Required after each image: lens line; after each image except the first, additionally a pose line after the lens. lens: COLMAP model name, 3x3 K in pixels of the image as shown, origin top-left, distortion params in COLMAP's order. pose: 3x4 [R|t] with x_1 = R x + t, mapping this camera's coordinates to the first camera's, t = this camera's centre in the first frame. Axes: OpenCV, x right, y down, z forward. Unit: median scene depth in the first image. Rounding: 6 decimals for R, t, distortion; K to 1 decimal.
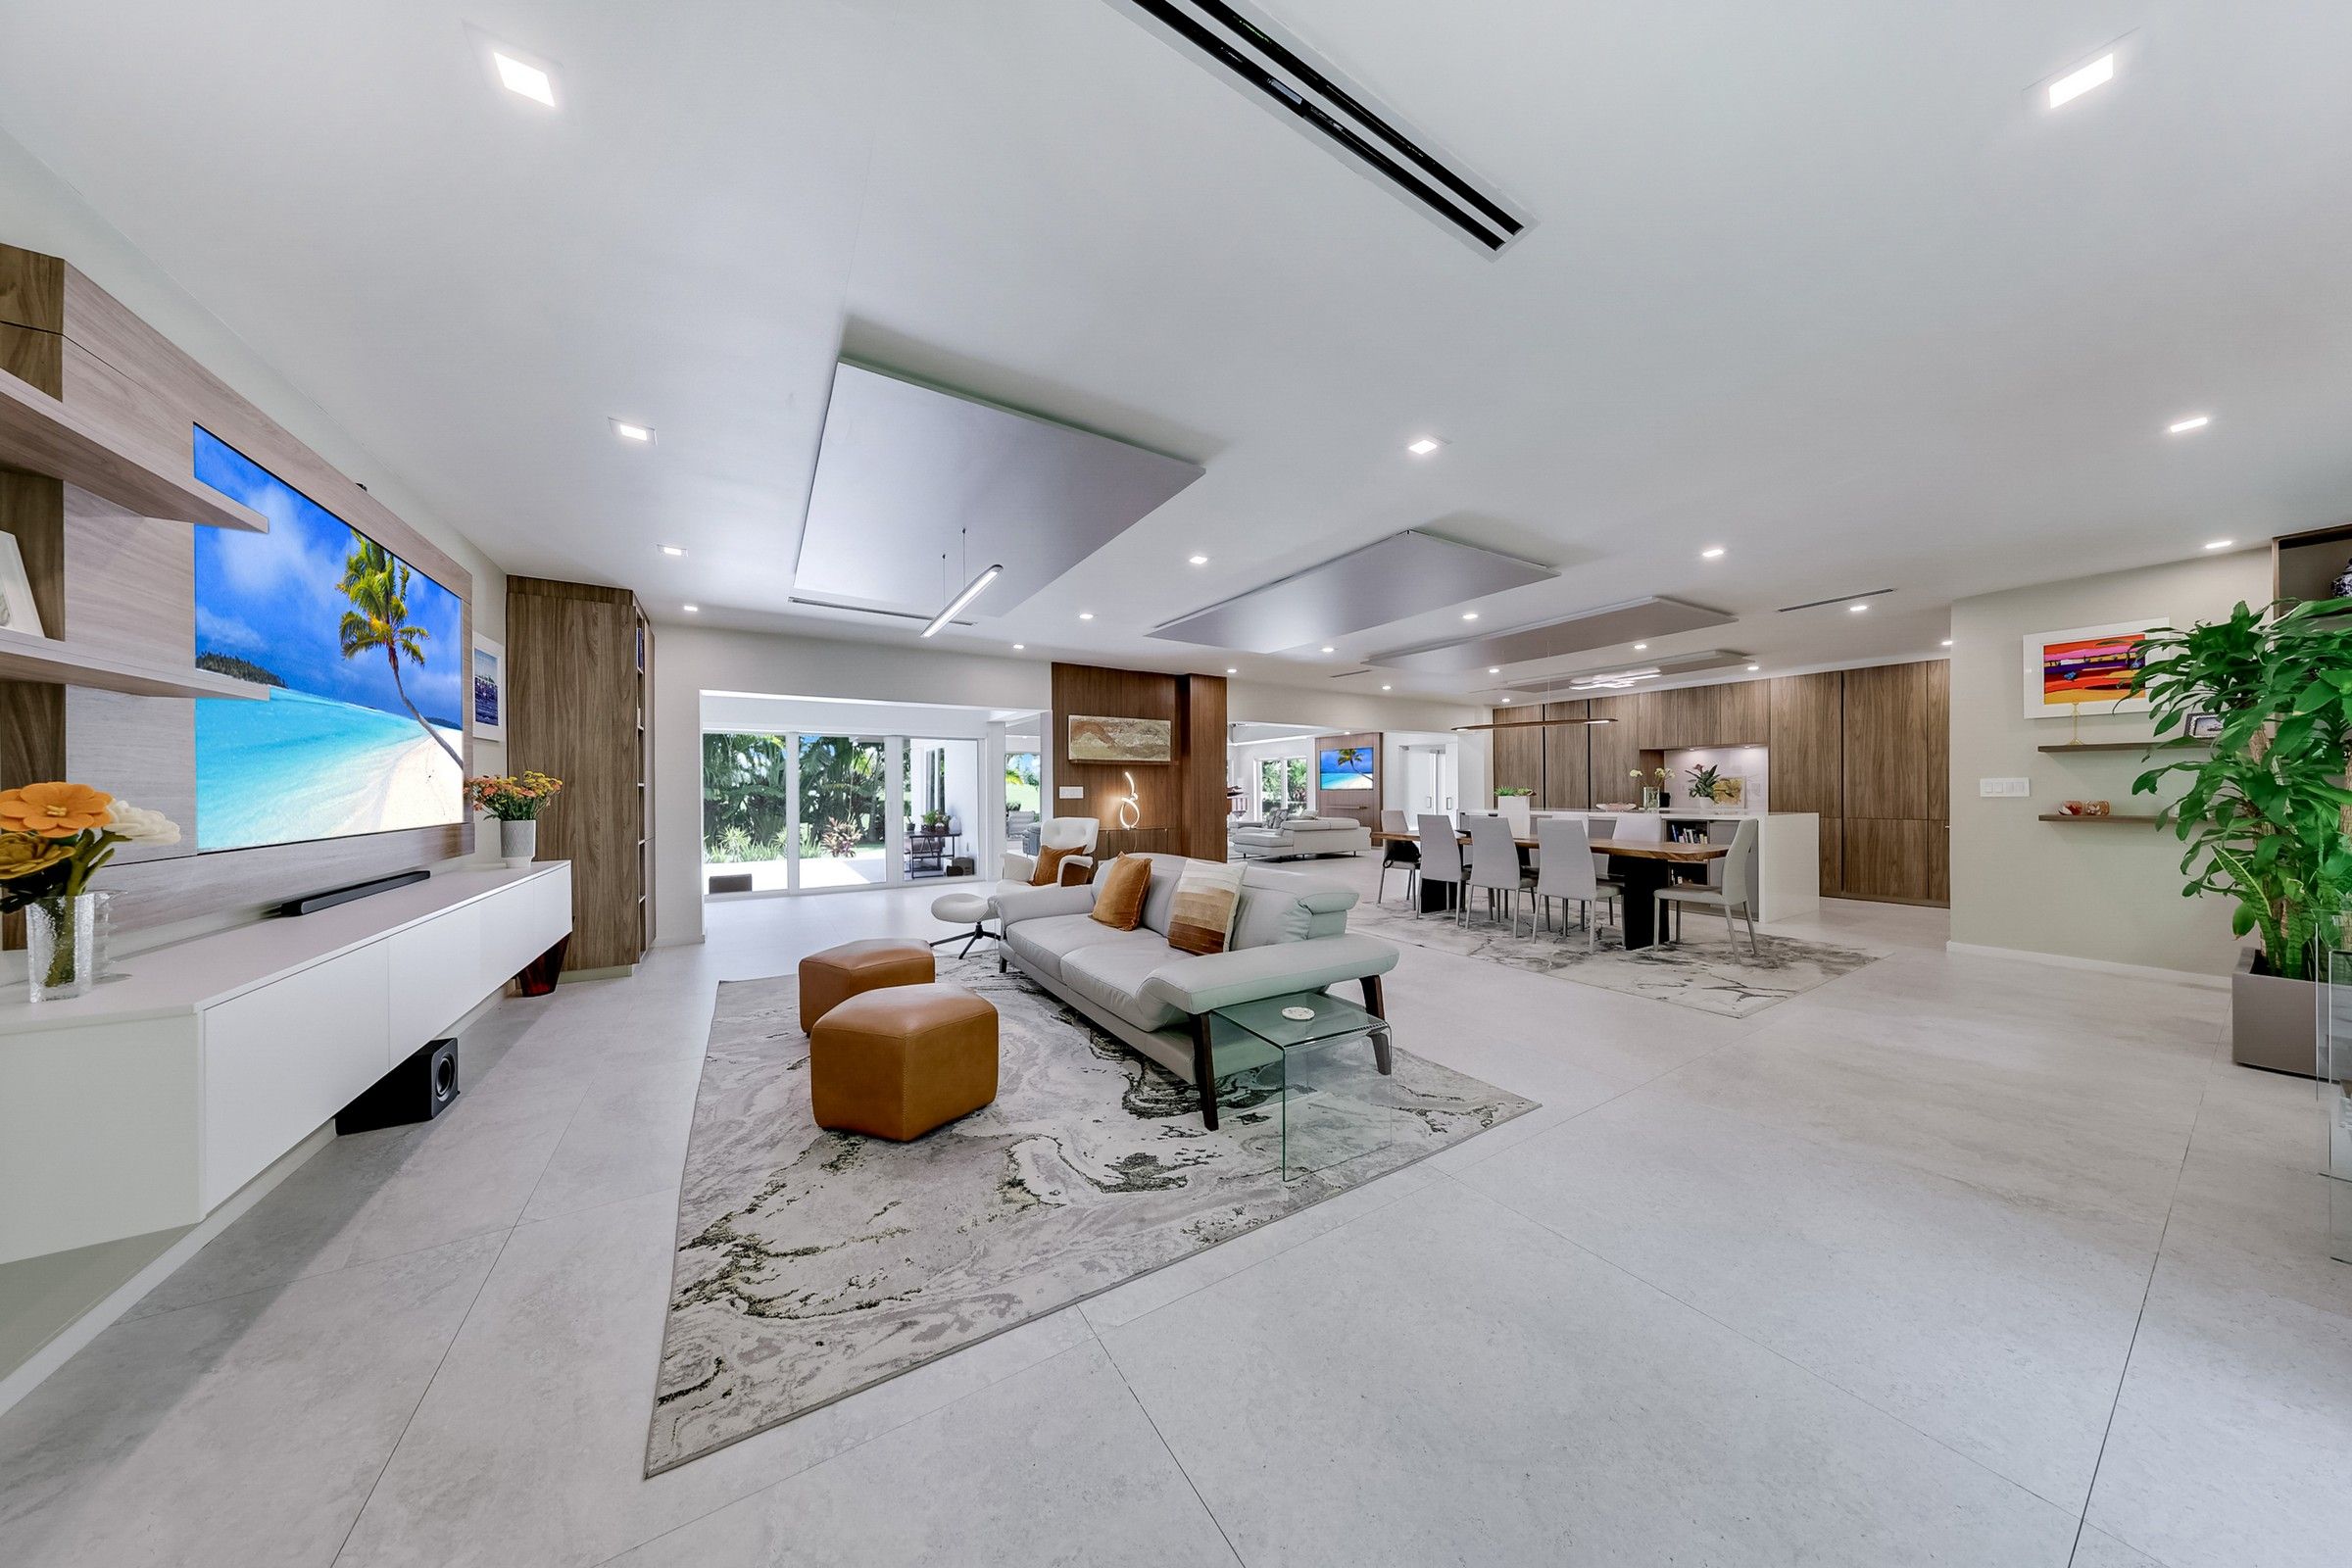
lens RADIAL K [[695.0, 0, 1189.9], [0, 695.0, 792.1], [0, 0, 1]] dist [0.000496, 0.000066]
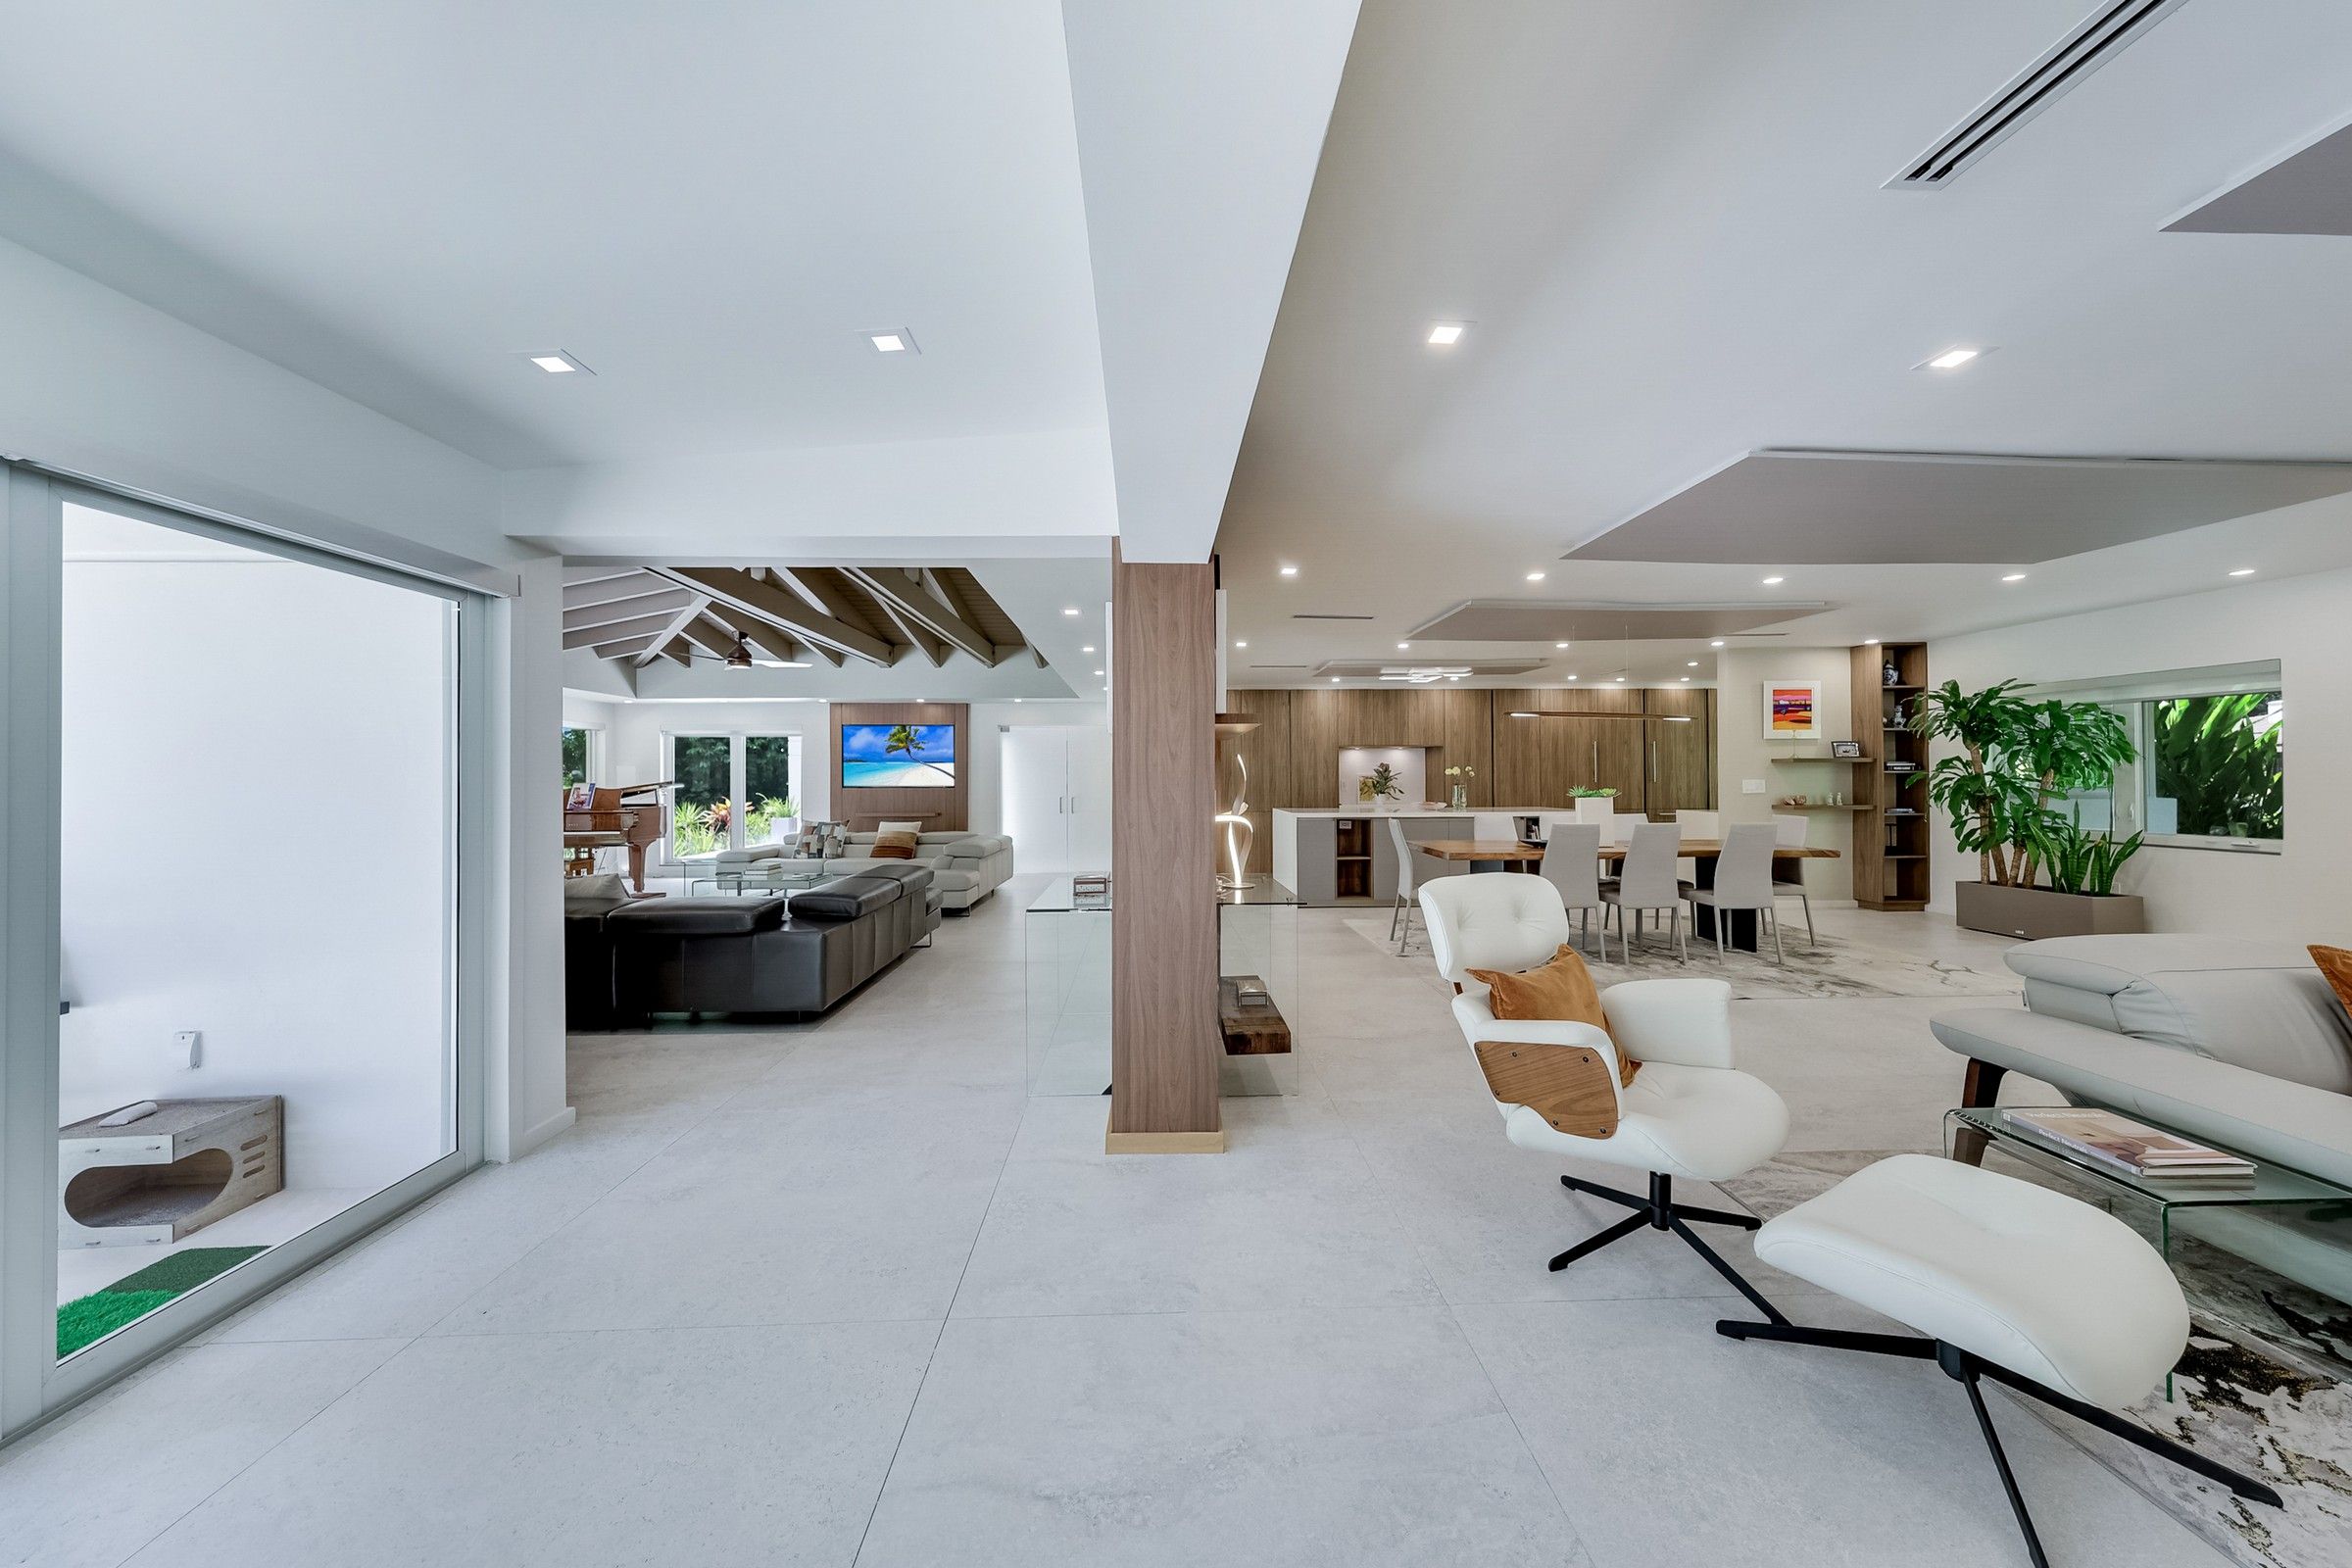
lens RADIAL K [[770.6, 0, 1174.4], [0, 770.6, 779.0], [0, 0, 1]] dist [-0.000547, -0.000137]
pose [[0.504256, 0.002632, 0.863550, -0.480691], [0.004634, 0.999973, -0.005754, -0.011246], [-0.863542, 0.006903, 0.504230, 0.754067]]
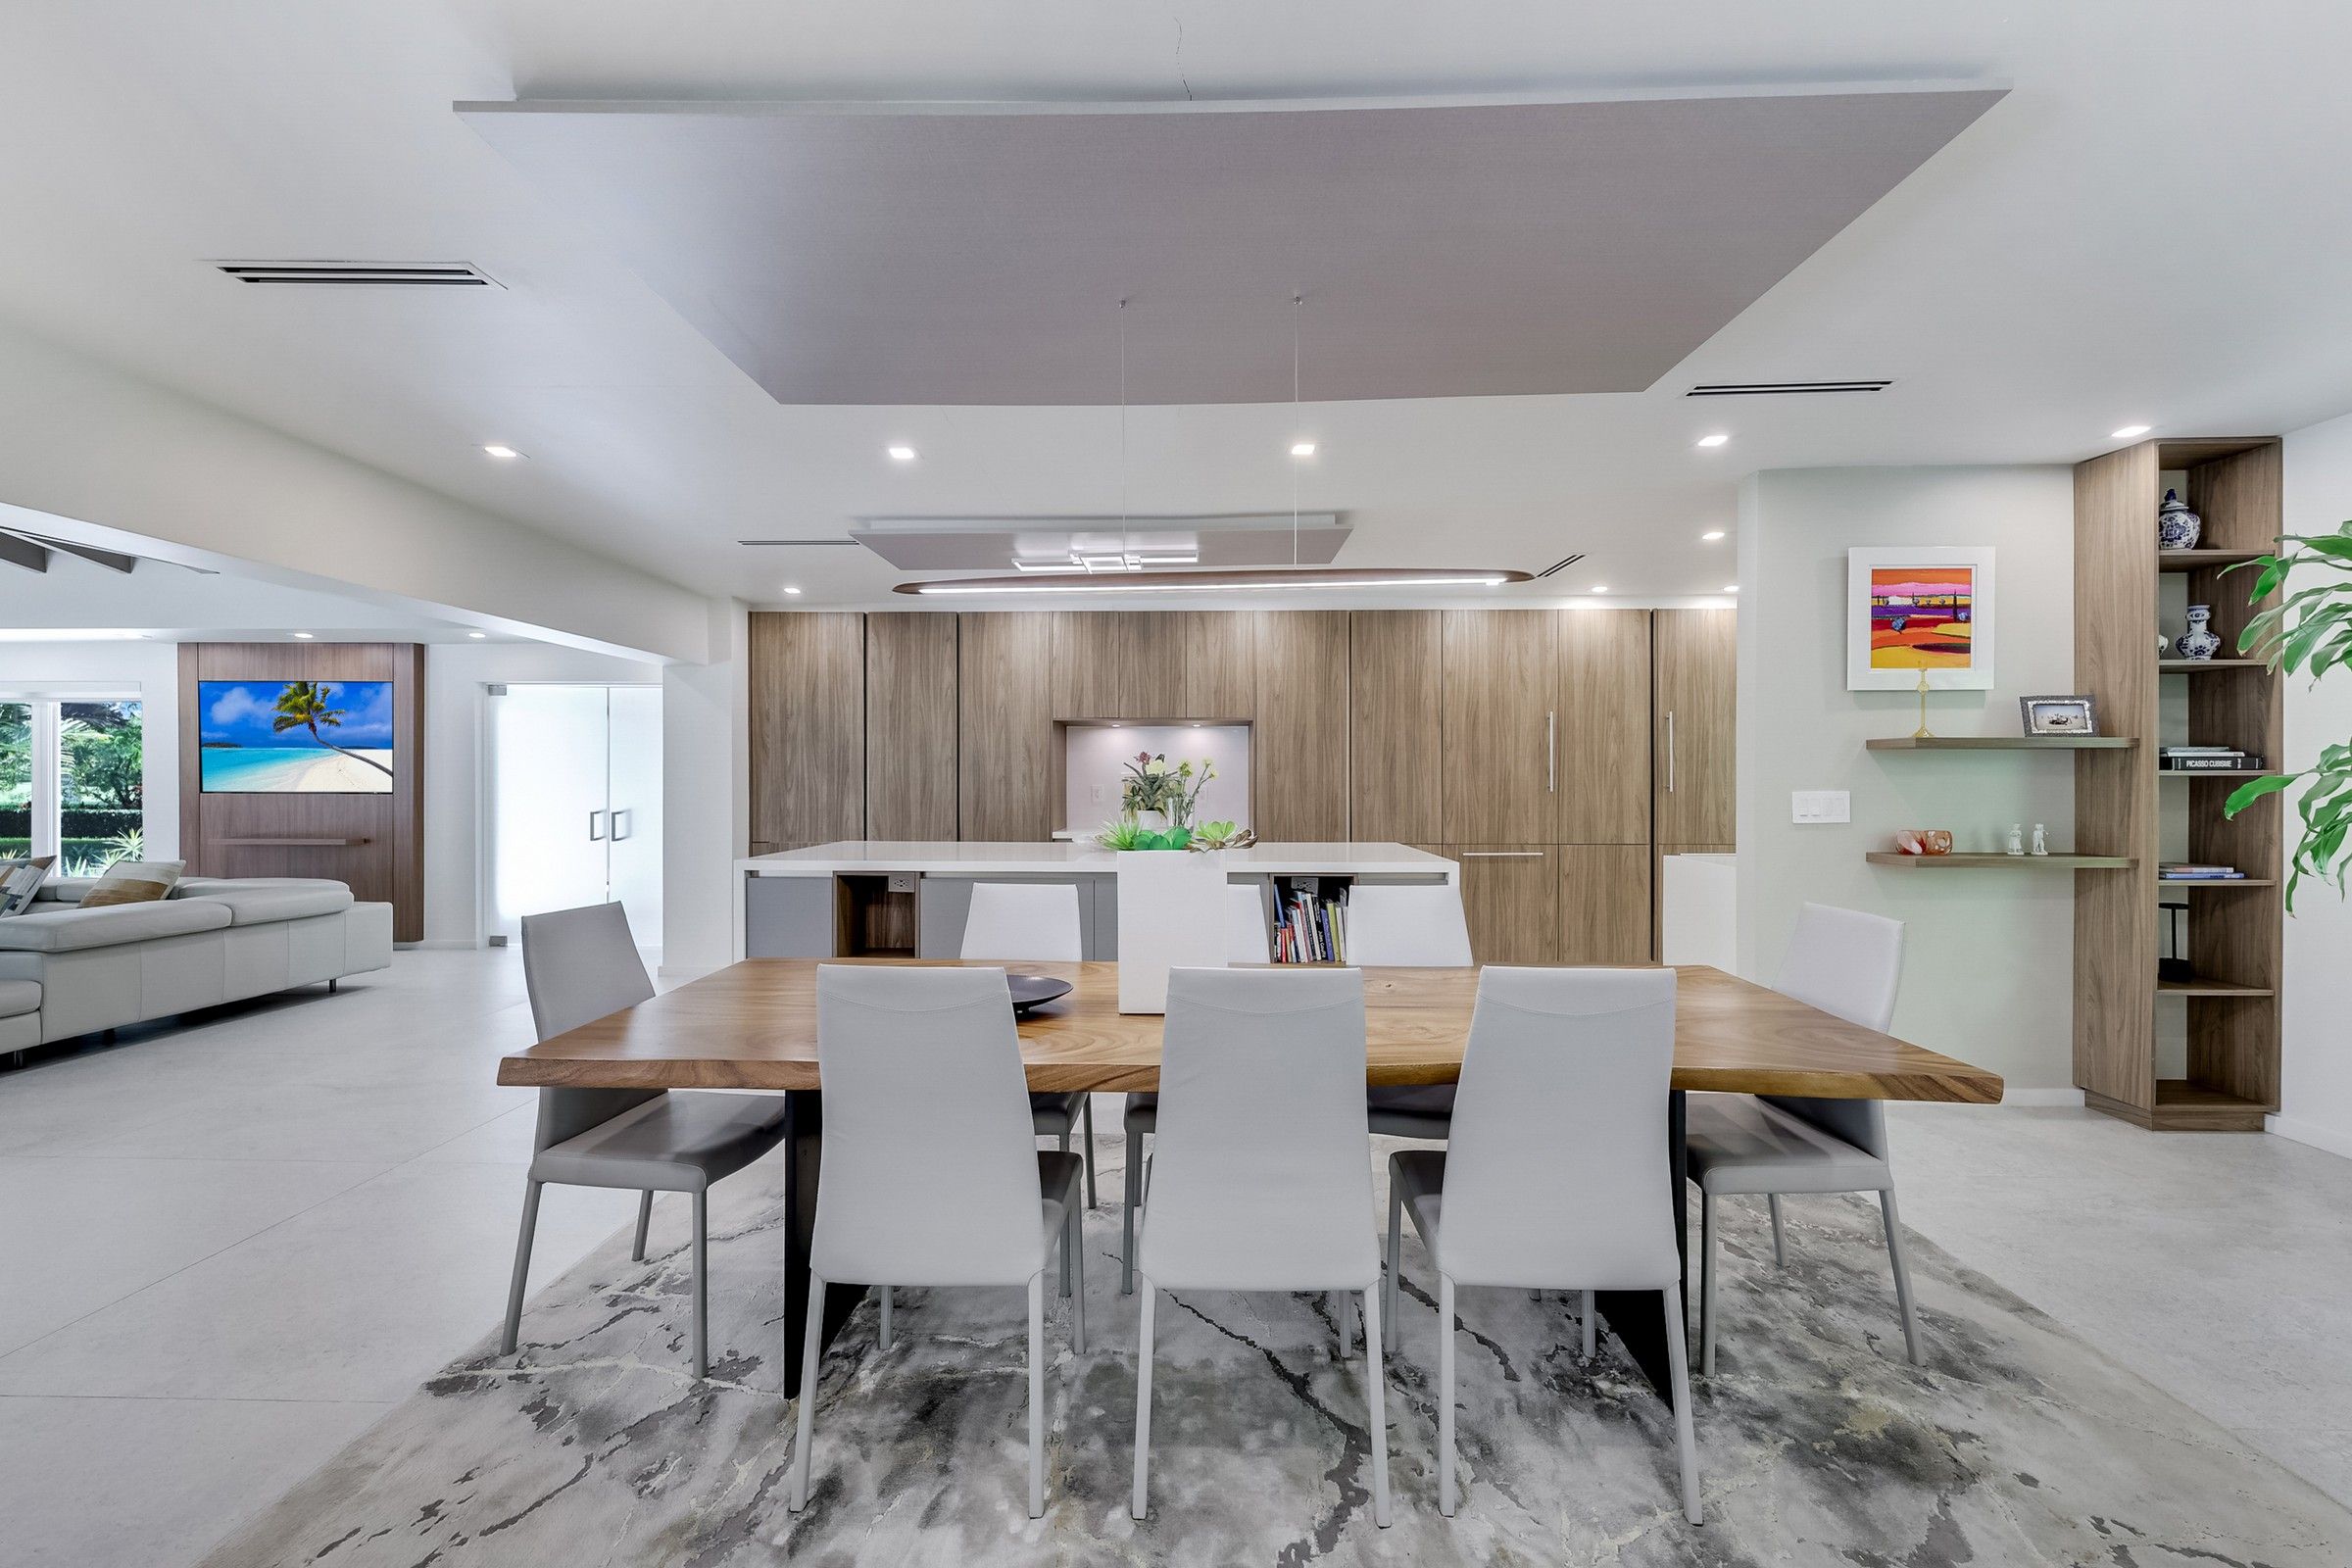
lens RADIAL K [[925.3, 0, 1169.4], [0, 925.3, 786.4], [0, 0, 1]] dist [-0.003278, -0.000958]
pose [[0.558149, 0.000369, 0.829741, 0.139506], [-0.001984, 0.999998, 0.000889, -0.014355], [-0.829739, -0.002142, 0.558148, 0.626674]]
